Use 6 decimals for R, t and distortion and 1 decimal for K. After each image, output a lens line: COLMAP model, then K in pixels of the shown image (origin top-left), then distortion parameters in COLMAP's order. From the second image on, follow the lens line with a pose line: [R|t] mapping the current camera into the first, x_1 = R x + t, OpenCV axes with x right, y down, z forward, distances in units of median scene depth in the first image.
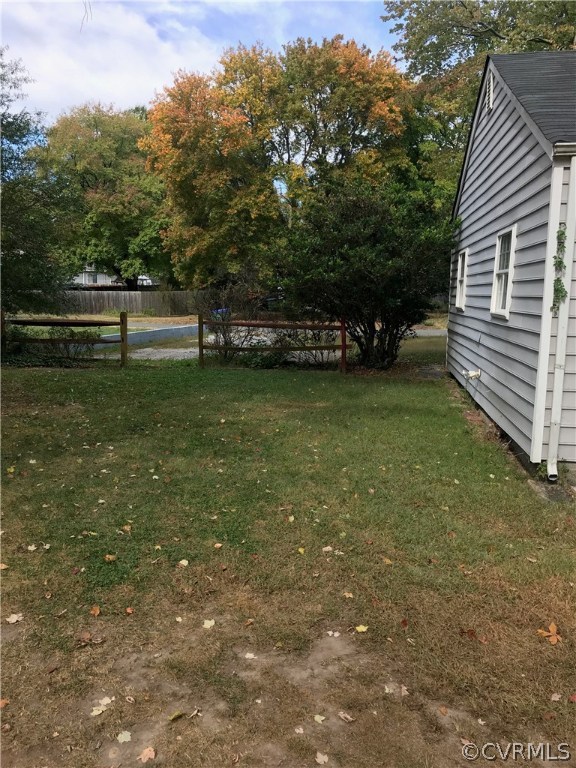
lens RADIAL K [[636.6, 0, 282.9], [0, 636.6, 363.9], [0, 0, 1]] dist [0.028891, -0.012535]
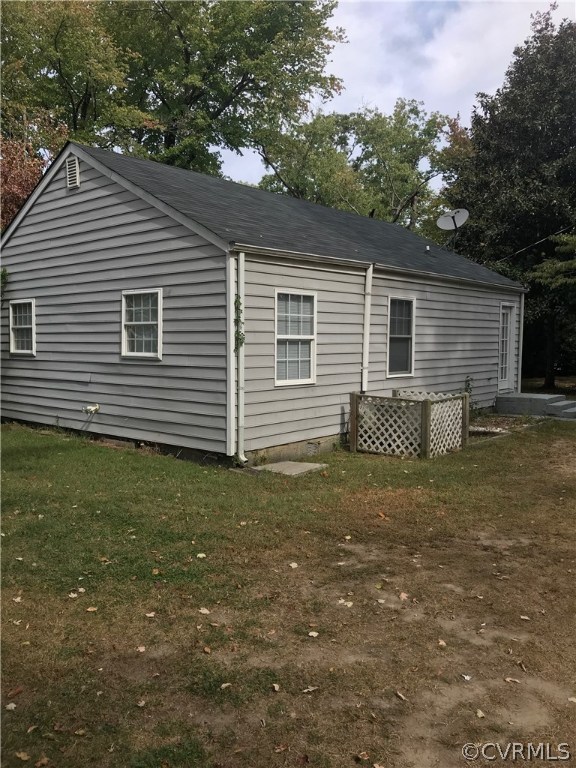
lens RADIAL K [[636.6, 0, 284.4], [0, 636.6, 384.6], [0, 0, 1]] dist [0.028891, -0.012535]
pose [[0.536017, -0.068745, 0.841403, -0.780141], [0.097814, 0.995024, 0.018983, -0.024447], [-0.838521, 0.072126, 0.540074, 0.108102]]
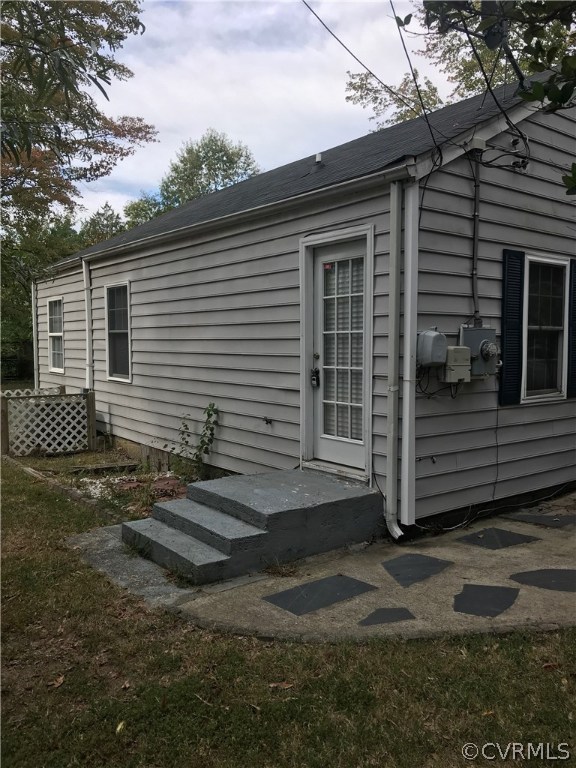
lens RADIAL K [[636.6, 0, 288.2], [0, 636.6, 383.4], [0, 0, 1]] dist [0.028891, -0.012535]
pose [[0.712420, 0.038987, -0.700669, 2.620588], [-0.079082, 0.996556, -0.024958, 0.039993], [0.697283, 0.073191, 0.713050, 0.008473]]
